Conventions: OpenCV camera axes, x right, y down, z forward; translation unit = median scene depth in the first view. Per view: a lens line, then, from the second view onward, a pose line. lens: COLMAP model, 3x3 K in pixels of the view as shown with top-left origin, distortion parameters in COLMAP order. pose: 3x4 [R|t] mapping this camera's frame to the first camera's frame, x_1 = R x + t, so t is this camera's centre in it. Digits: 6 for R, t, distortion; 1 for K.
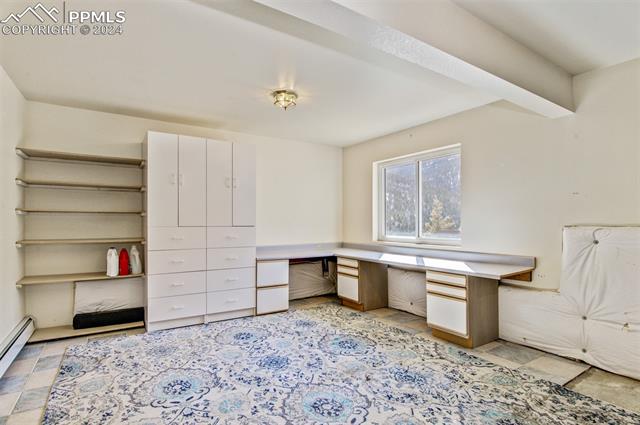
lens RADIAL K [[324.5, 0, 312.9], [0, 324.5, 215.7], [0, 0, 1]] dist [-0.014303, -0.000817]
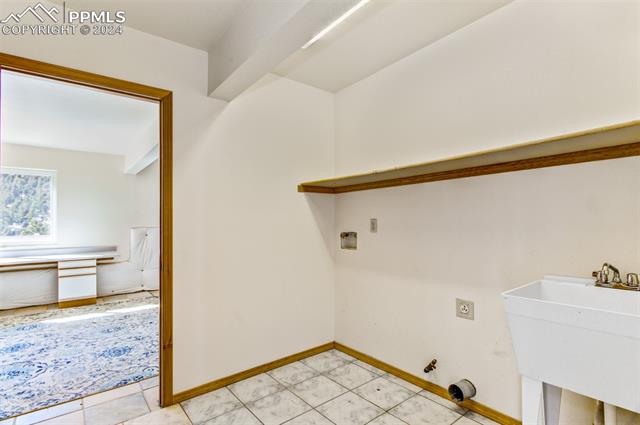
lens RADIAL K [[324.5, 0, 312.9], [0, 324.5, 215.7], [0, 0, 1]] dist [-0.014303, -0.000817]
pose [[-0.077376, 0.023282, 0.996730, -1.436001], [-0.002774, 0.999718, -0.023567, -0.000875], [-0.996998, -0.004588, -0.077290, 0.023485]]
